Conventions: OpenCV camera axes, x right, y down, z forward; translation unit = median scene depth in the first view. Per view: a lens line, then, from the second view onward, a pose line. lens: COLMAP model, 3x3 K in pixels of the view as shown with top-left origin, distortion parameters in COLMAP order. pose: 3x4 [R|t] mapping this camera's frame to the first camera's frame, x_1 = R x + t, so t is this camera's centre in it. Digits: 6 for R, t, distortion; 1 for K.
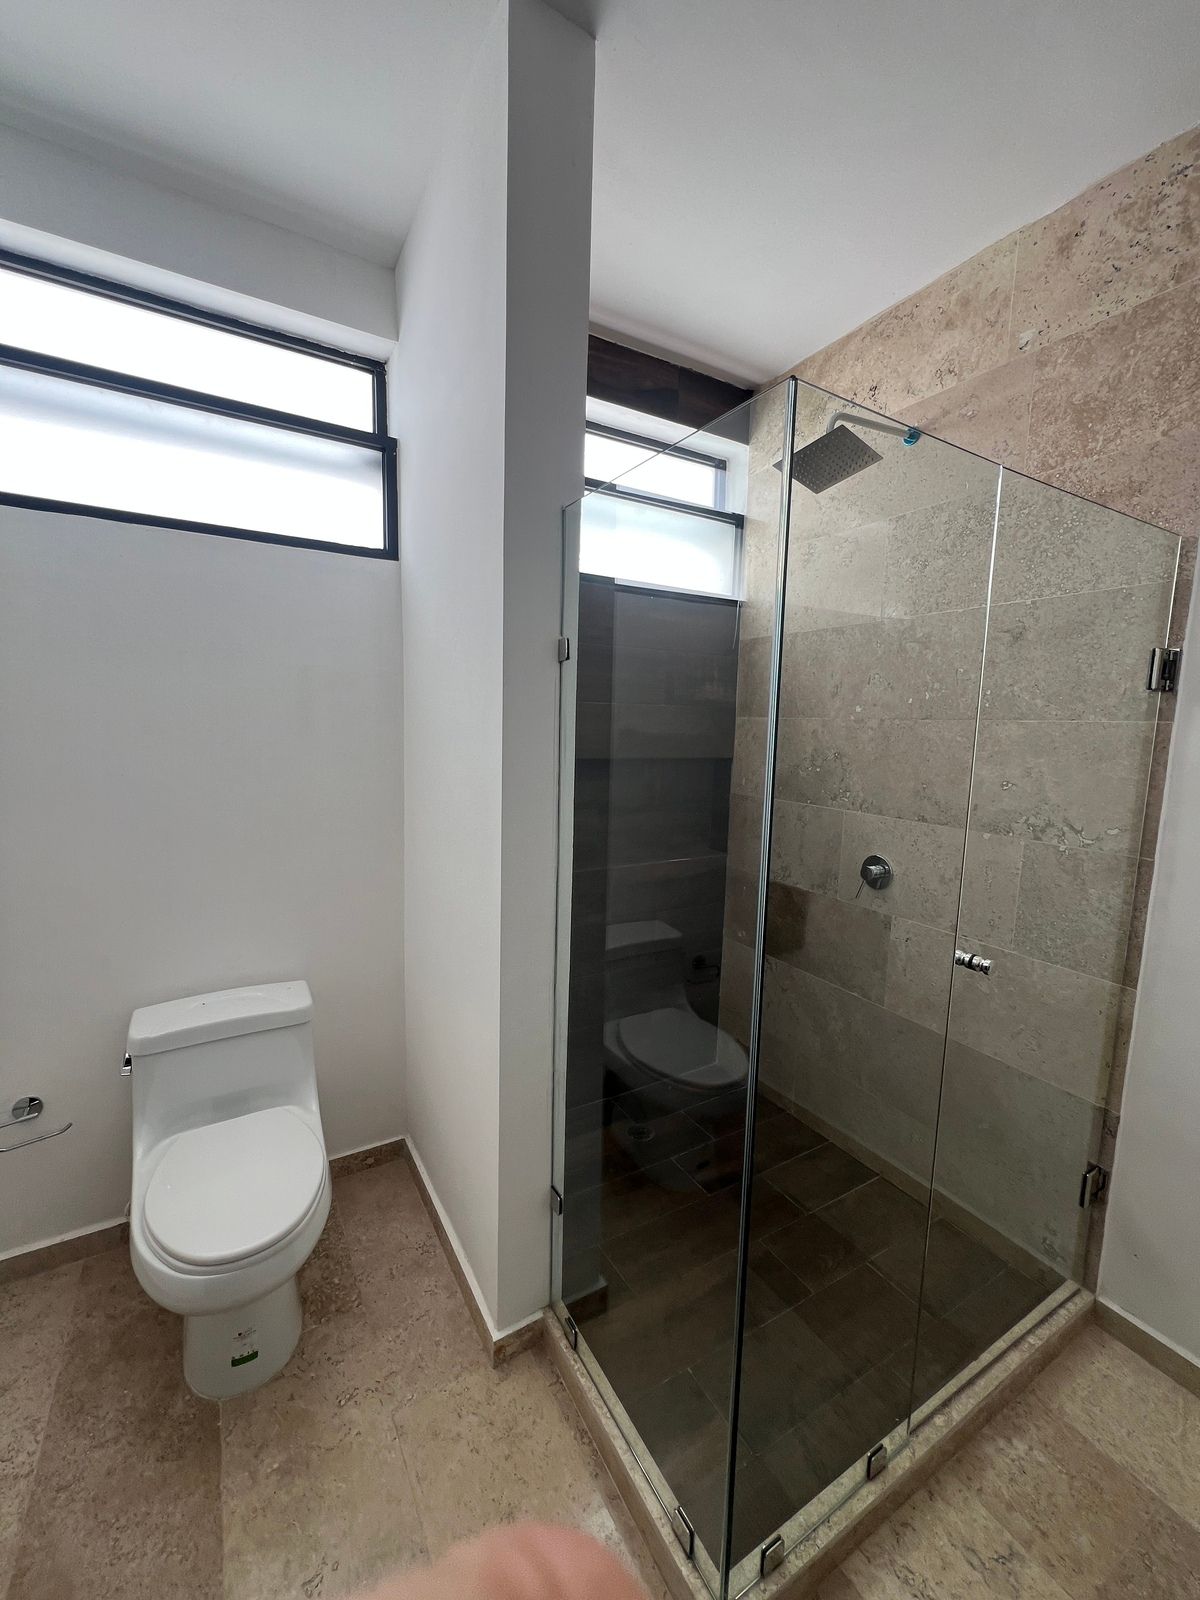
lens RADIAL K [[639.6, 0, 603.4], [0, 639.6, 801.5], [0, 0, 1]] dist [-0.002969, 0.001141]
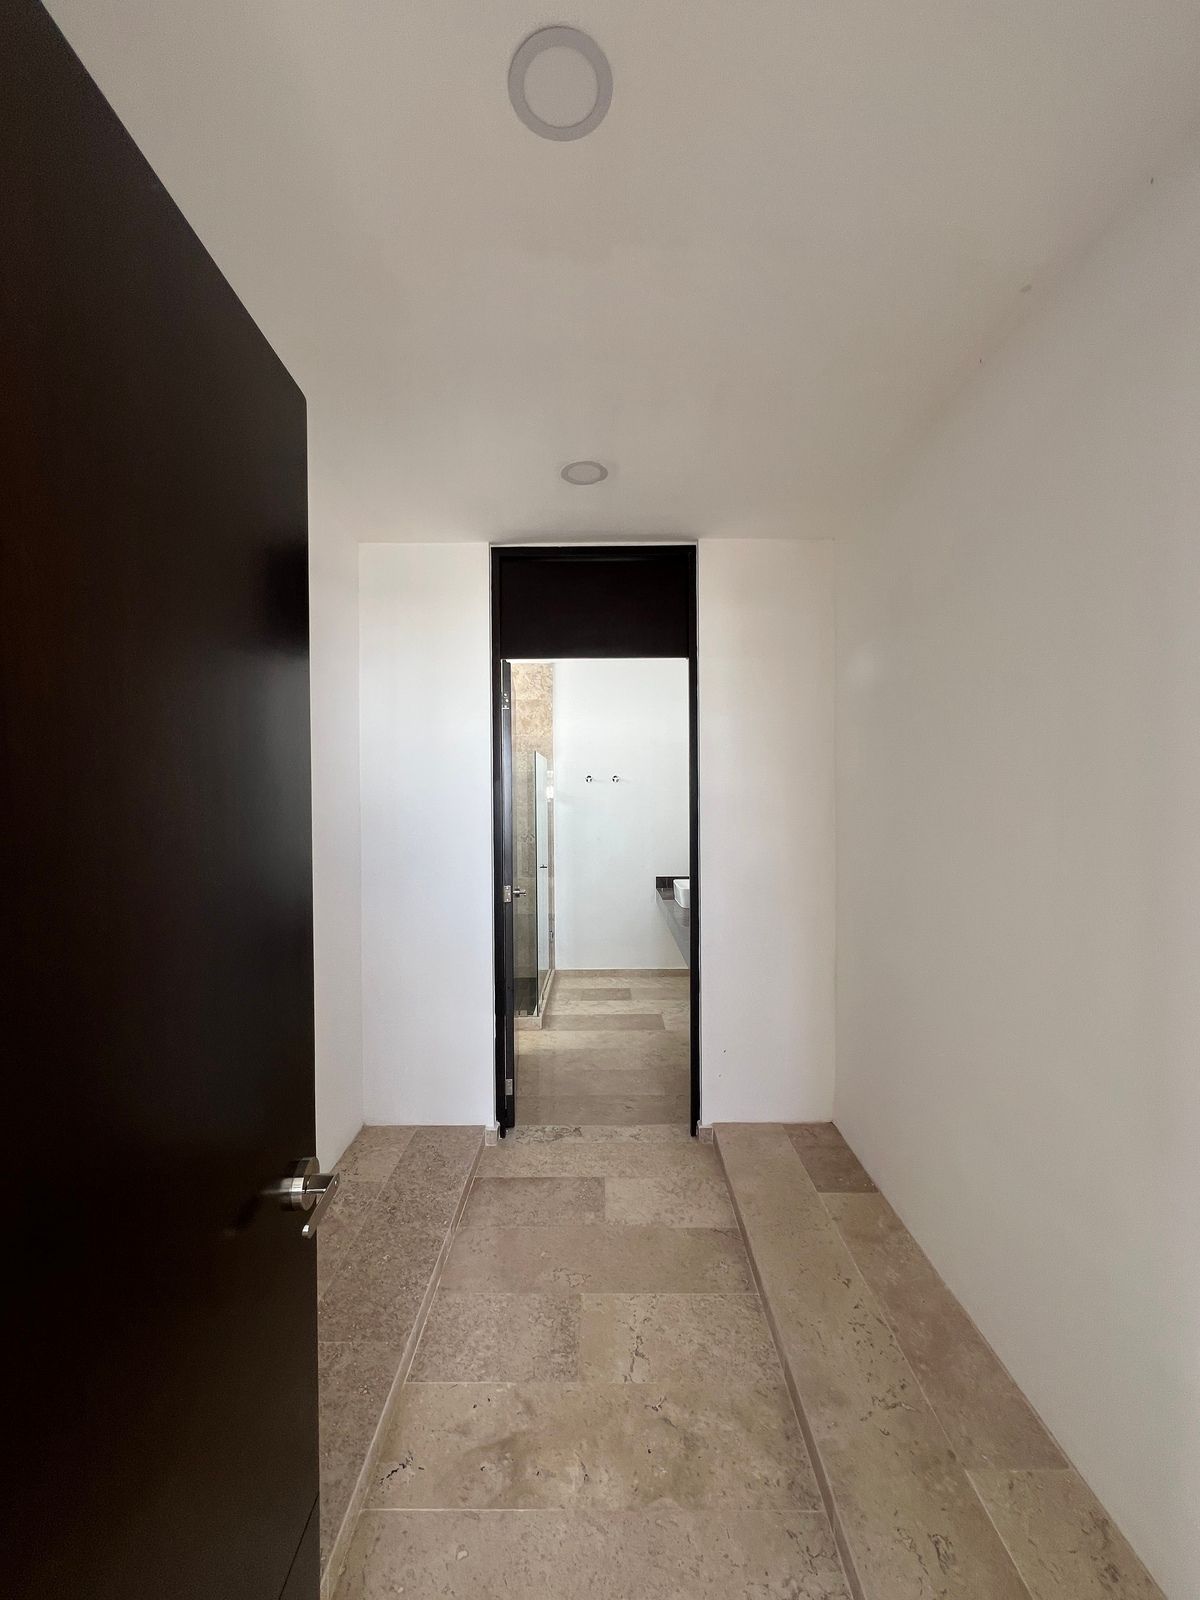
lens RADIAL K [[639.6, 0, 601.1], [0, 639.6, 796.6], [0, 0, 1]] dist [-0.002969, 0.001141]
pose [[0.509803, -0.033003, 0.859658, -1.935368], [0.127553, 0.991119, -0.037592, 0.000525], [-0.850783, 0.128816, 0.509485, -1.043916]]
